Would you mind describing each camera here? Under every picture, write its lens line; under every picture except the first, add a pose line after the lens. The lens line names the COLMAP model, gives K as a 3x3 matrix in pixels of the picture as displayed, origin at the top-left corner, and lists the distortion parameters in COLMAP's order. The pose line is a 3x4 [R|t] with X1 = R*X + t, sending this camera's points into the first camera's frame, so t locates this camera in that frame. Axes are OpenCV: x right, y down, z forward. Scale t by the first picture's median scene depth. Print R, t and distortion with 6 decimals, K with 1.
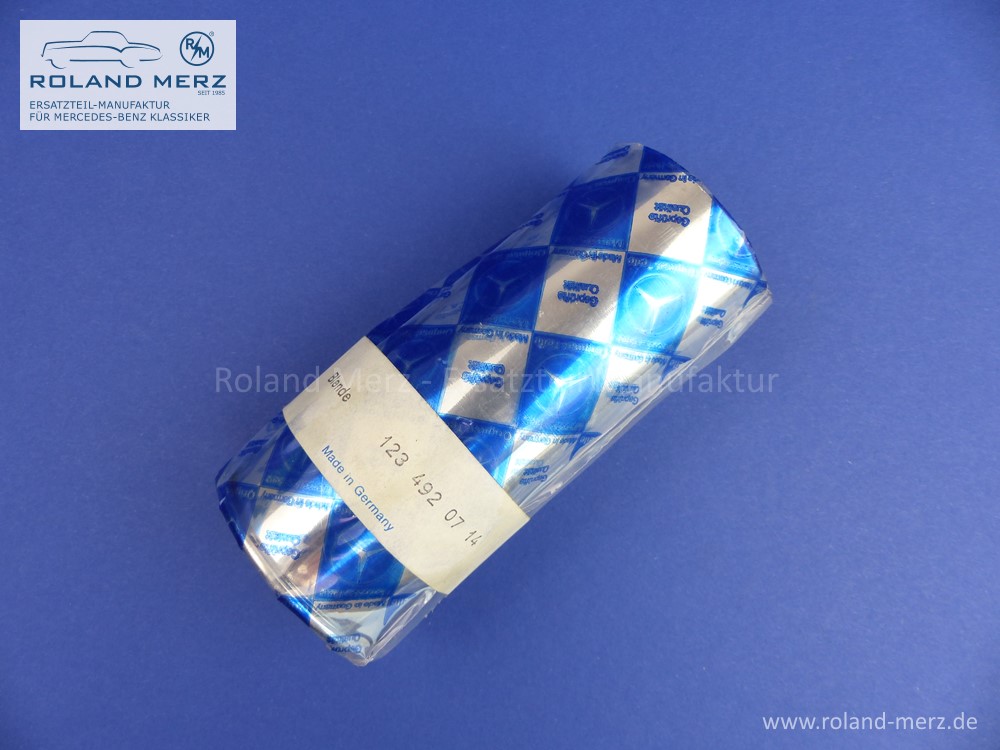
lens RADIAL K [[731.6, 0, 500.0], [0, 731.6, 375.0], [0, 0, 1]] dist [-0.019224, 0.003893]
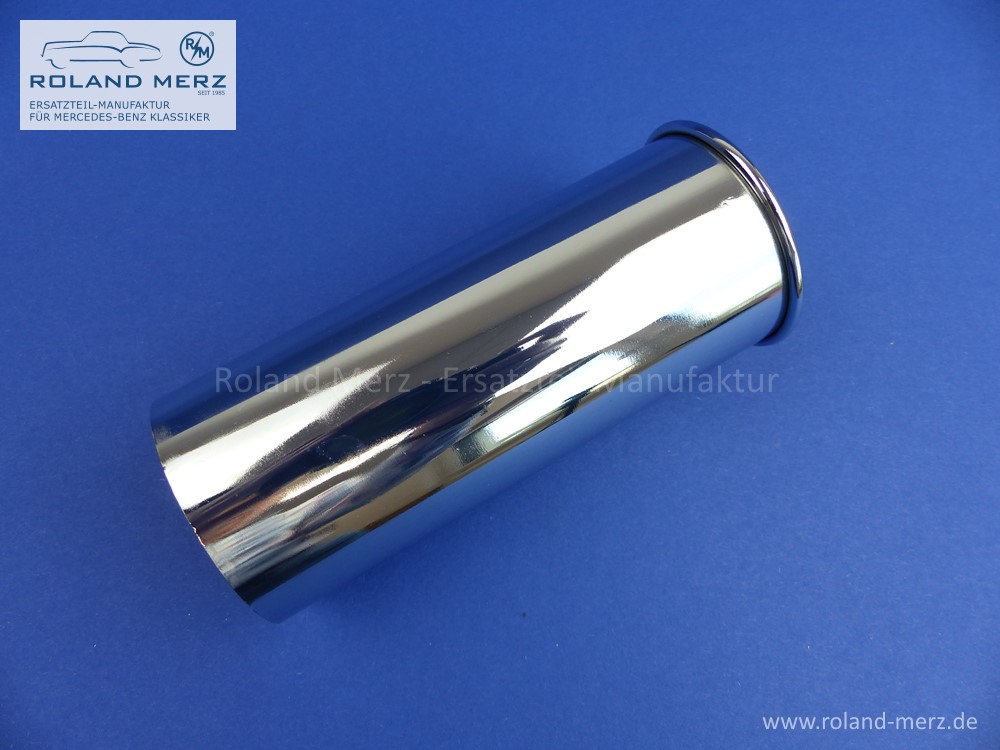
lens RADIAL K [[731.6, 0, 500.0], [0, 731.6, 375.0], [0, 0, 1]] dist [-0.019224, 0.003893]
pose [[0.995490, -0.072405, 0.061299, 0.181795], [0.082873, 0.978198, -0.190423, 0.247508], [-0.046175, 0.194644, 0.979786, 0.113066]]
